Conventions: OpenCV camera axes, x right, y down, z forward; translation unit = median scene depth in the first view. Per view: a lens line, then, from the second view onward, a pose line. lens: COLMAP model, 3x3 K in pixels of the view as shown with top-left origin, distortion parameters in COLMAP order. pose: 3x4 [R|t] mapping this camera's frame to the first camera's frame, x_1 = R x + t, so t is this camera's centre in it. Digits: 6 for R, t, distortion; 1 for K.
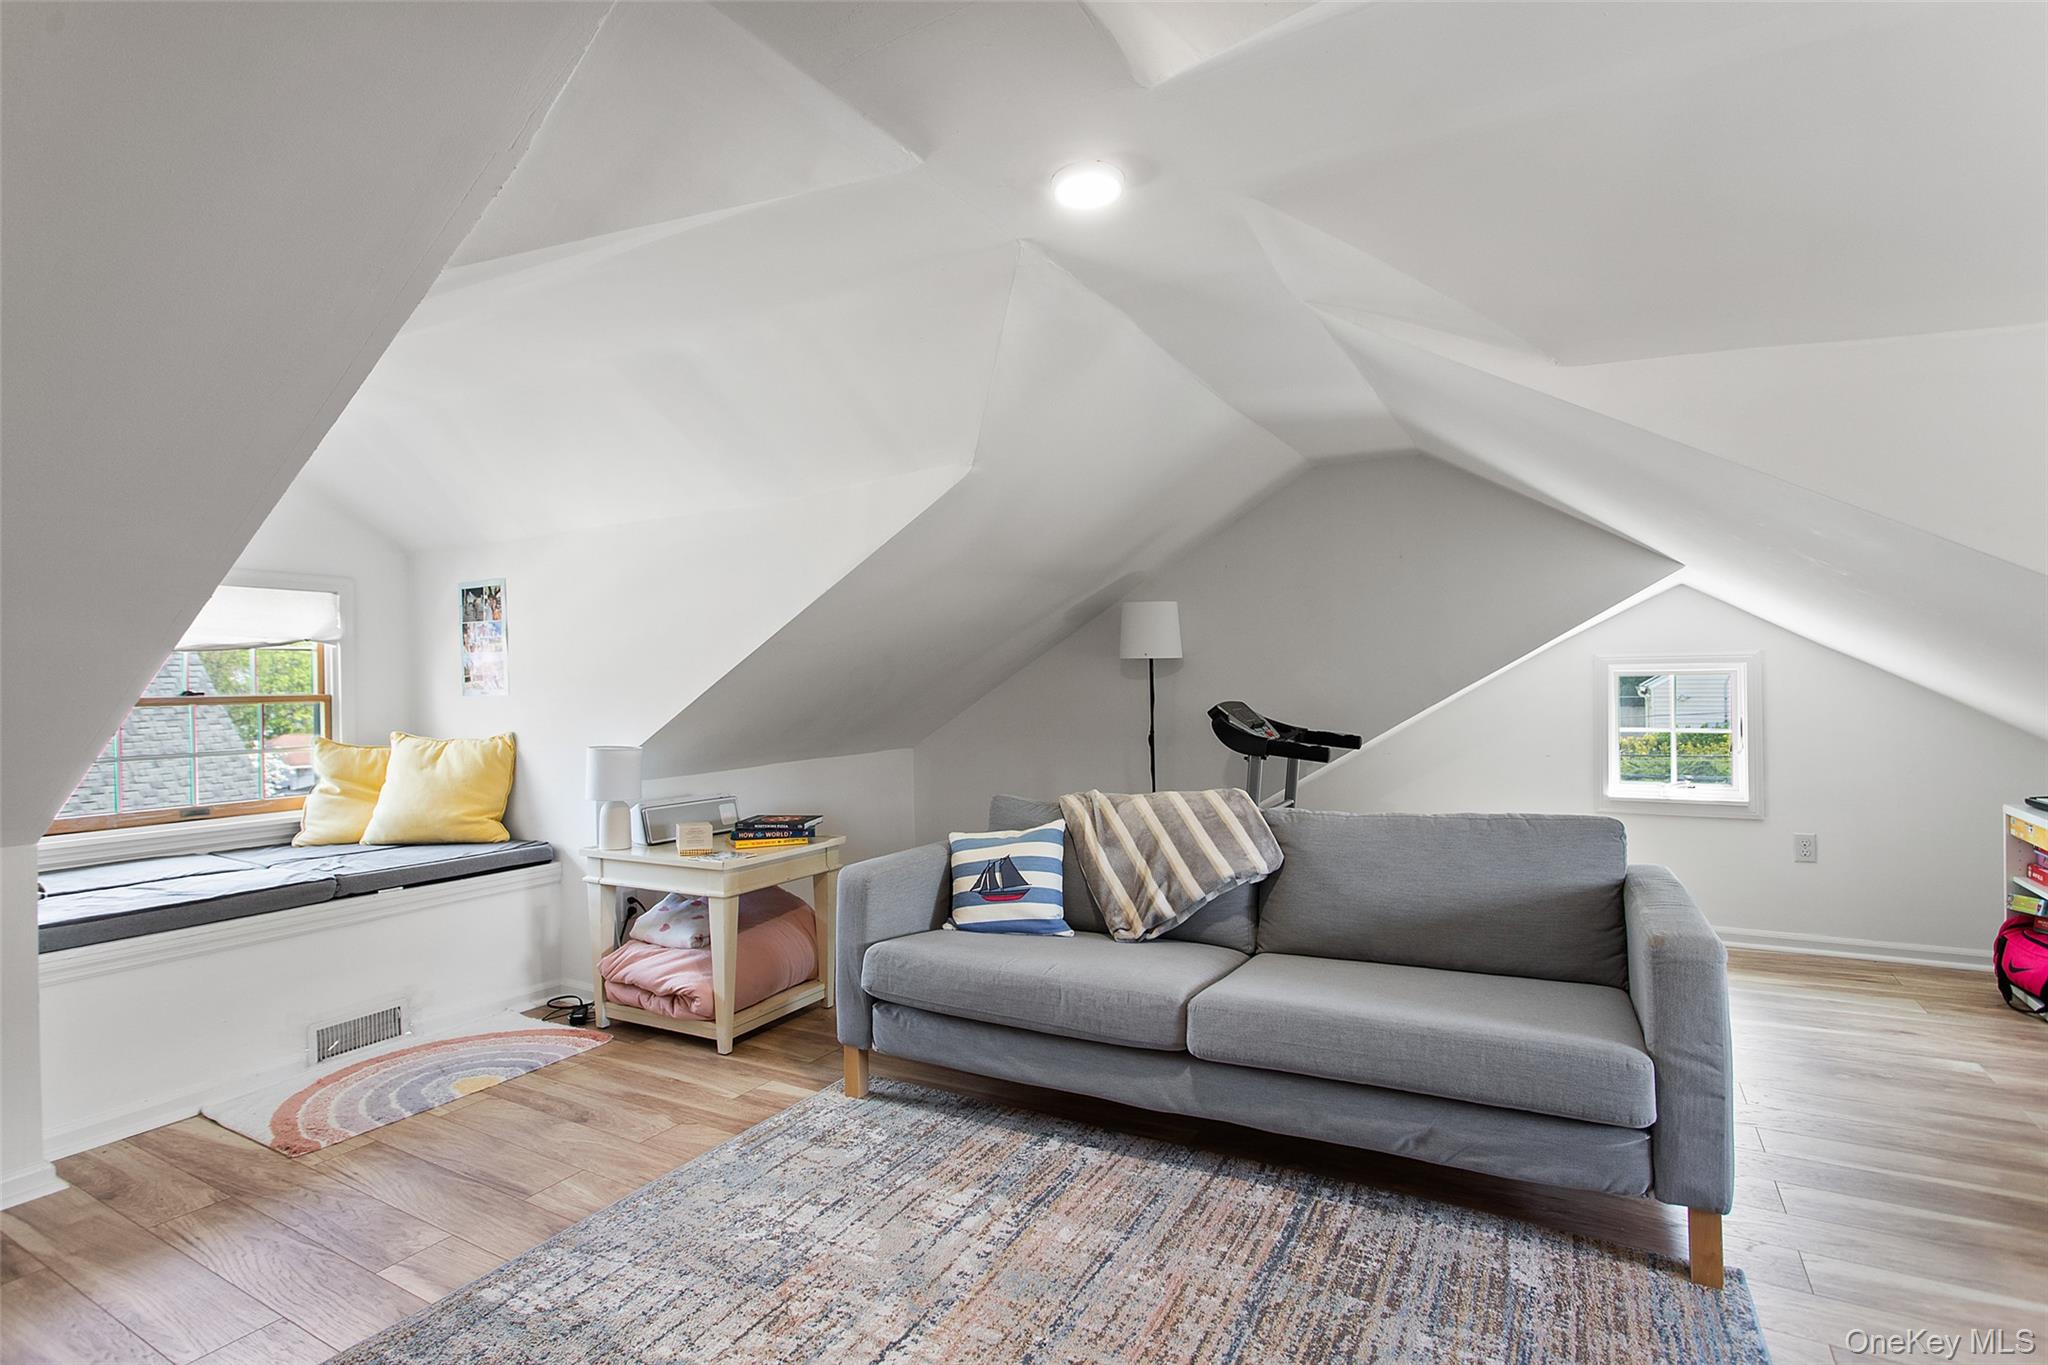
lens RADIAL K [[974.9, 0, 1013.2], [0, 974.9, 682.4], [0, 0, 1]] dist [0.002659, -0.000842]
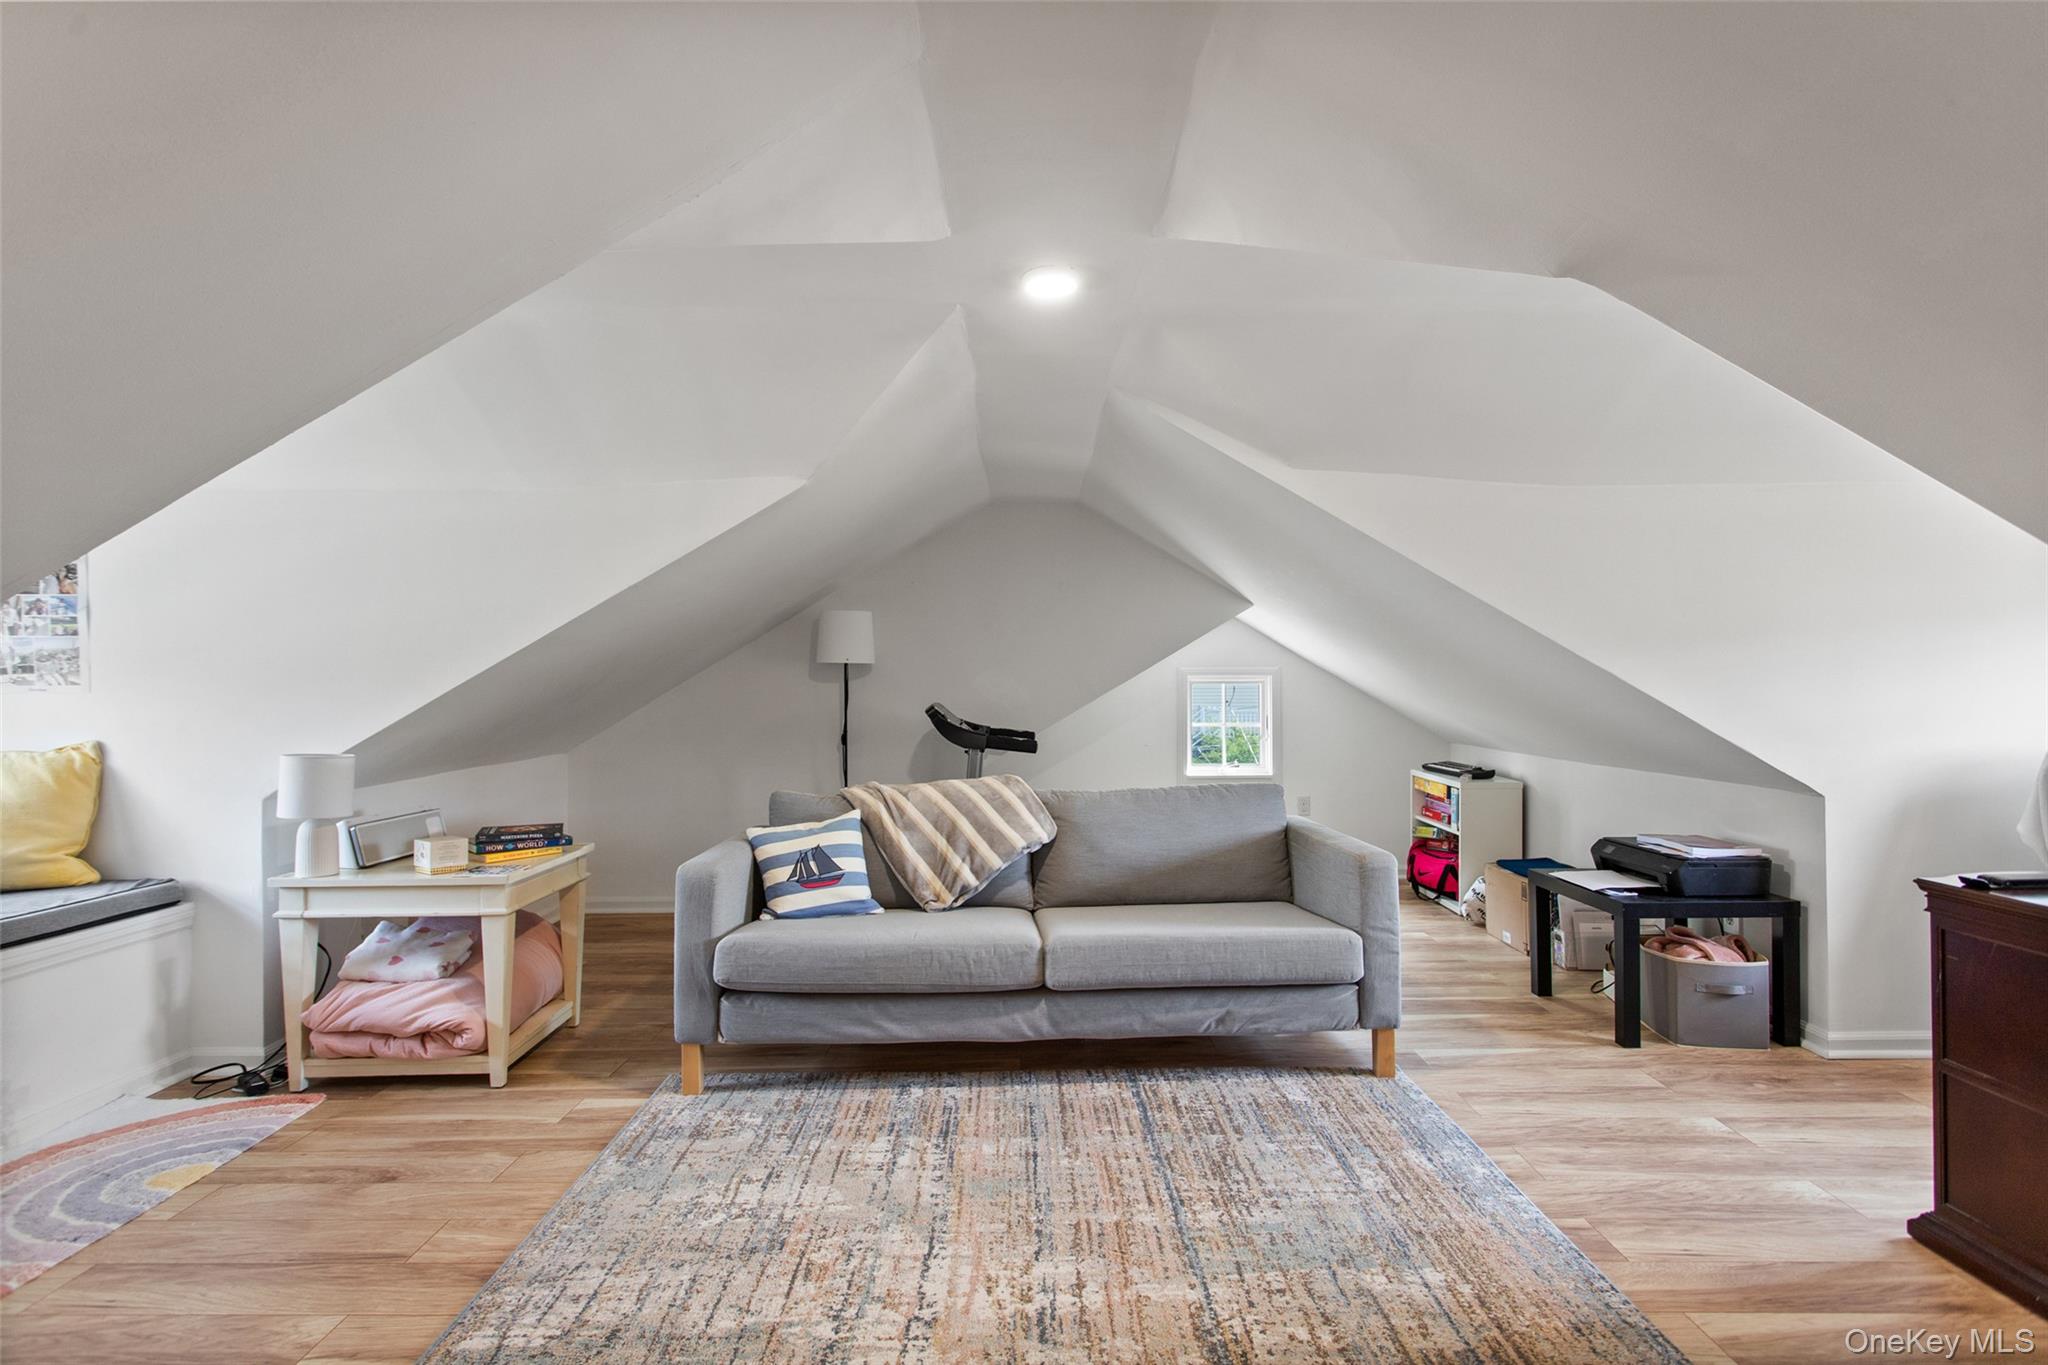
lens RADIAL K [[974.9, 0, 994.3], [0, 974.9, 682.4], [0, 0, 1]] dist [0.002659, -0.000842]
pose [[0.869775, 0.012454, 0.493291, -0.386046], [-0.009424, 0.999918, -0.008628, 0.007255], [-0.493359, 0.002855, 0.869821, -0.025241]]
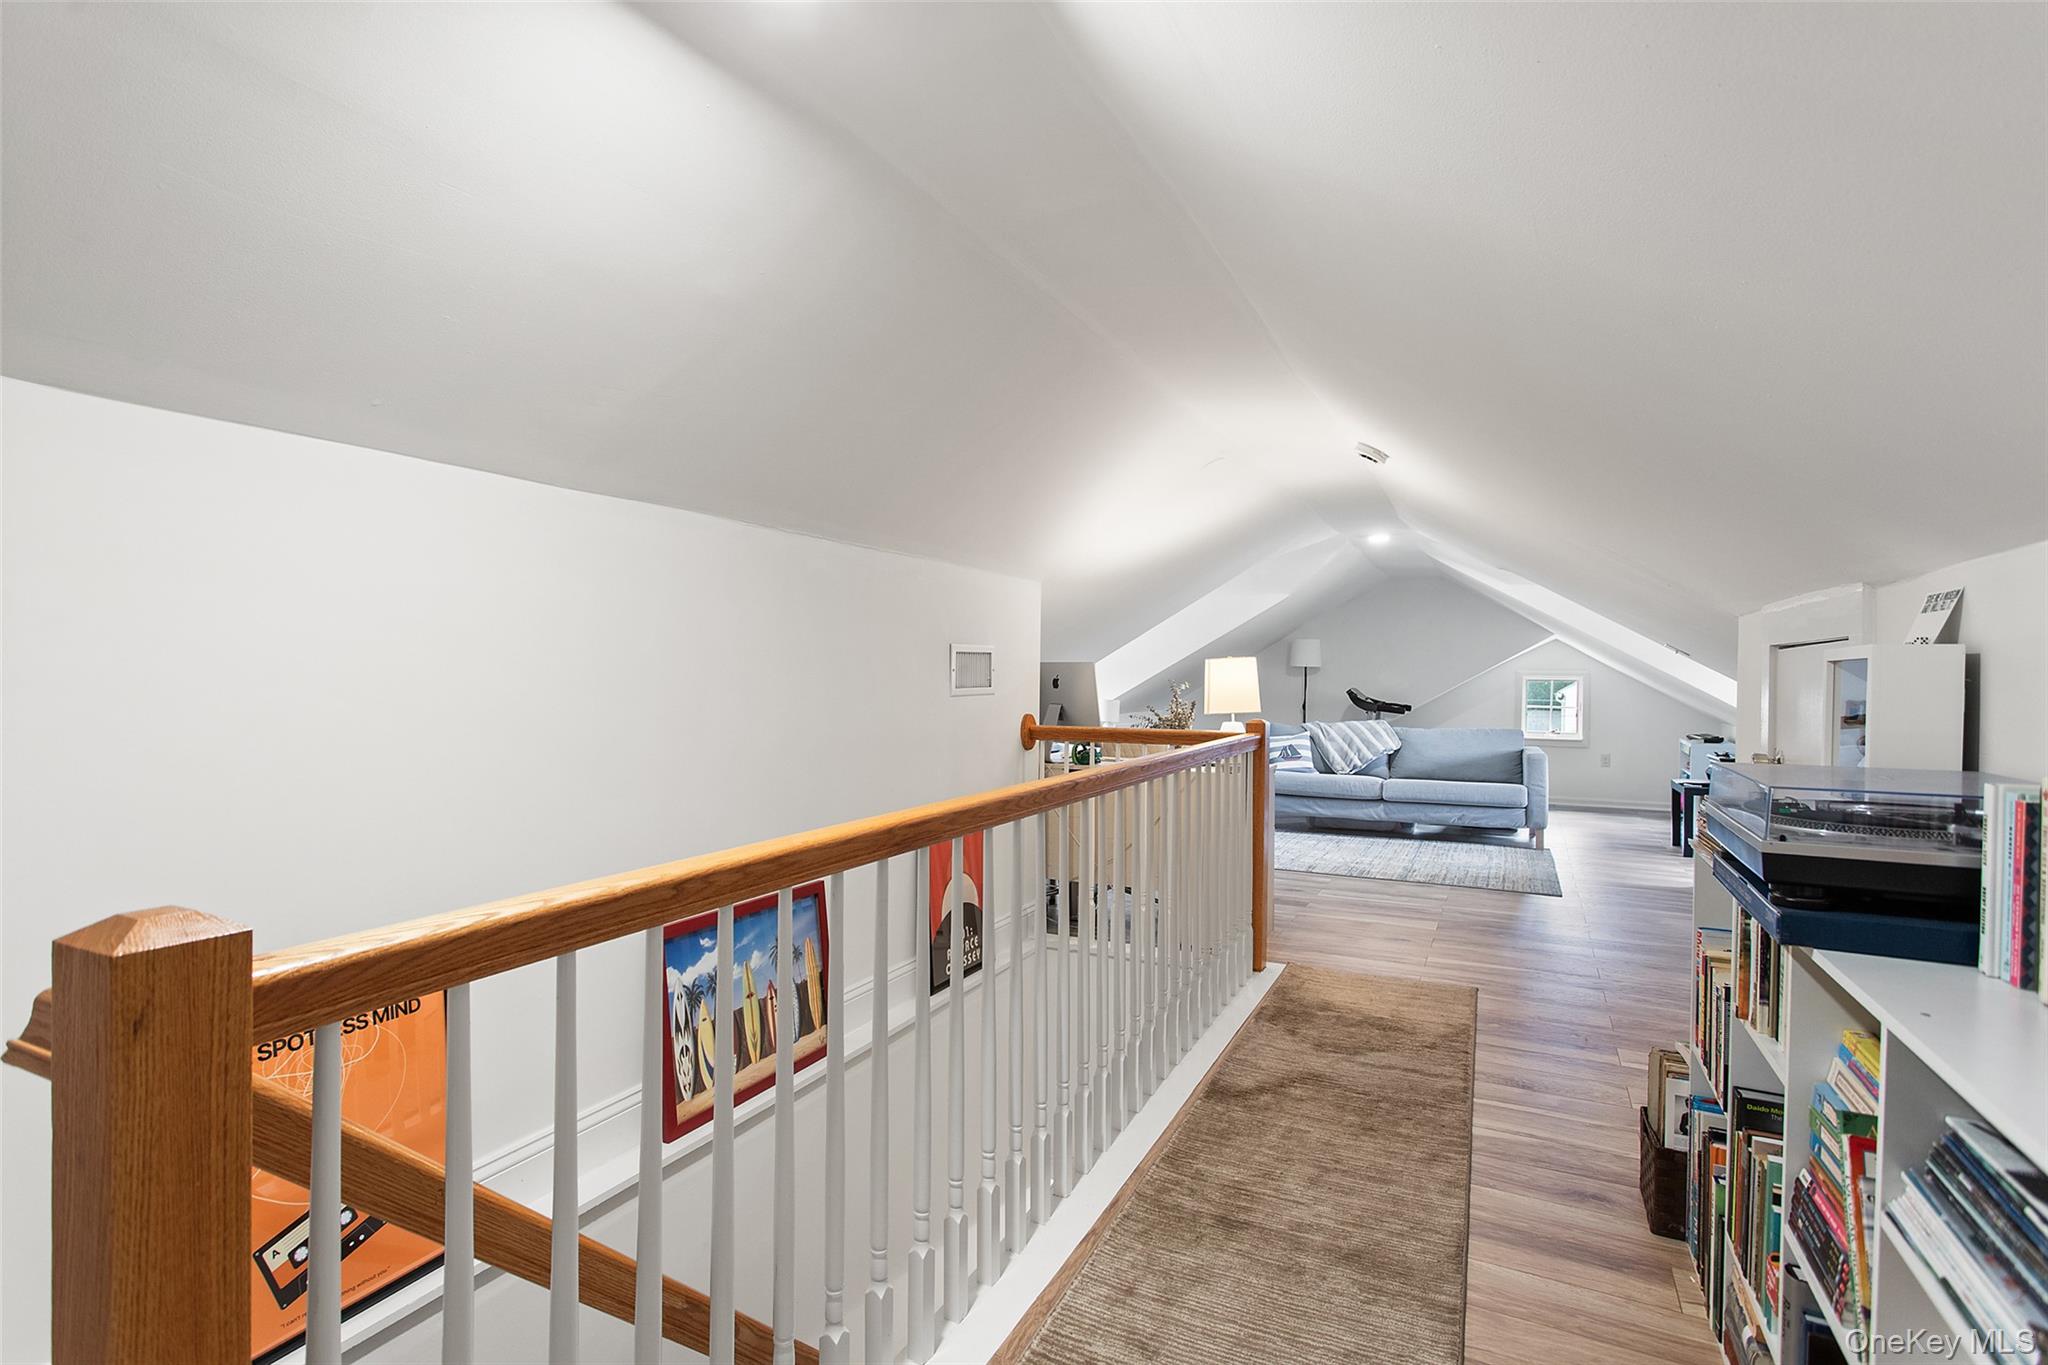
lens RADIAL K [[974.9, 0, 991.1], [0, 974.9, 682.6], [0, 0, 1]] dist [0.002659, -0.000842]
pose [[0.998461, 0.028186, 0.047757, -0.976125], [-0.028750, 0.999524, 0.011177, 0.009381], [-0.047419, -0.012532, 0.998796, -1.621979]]
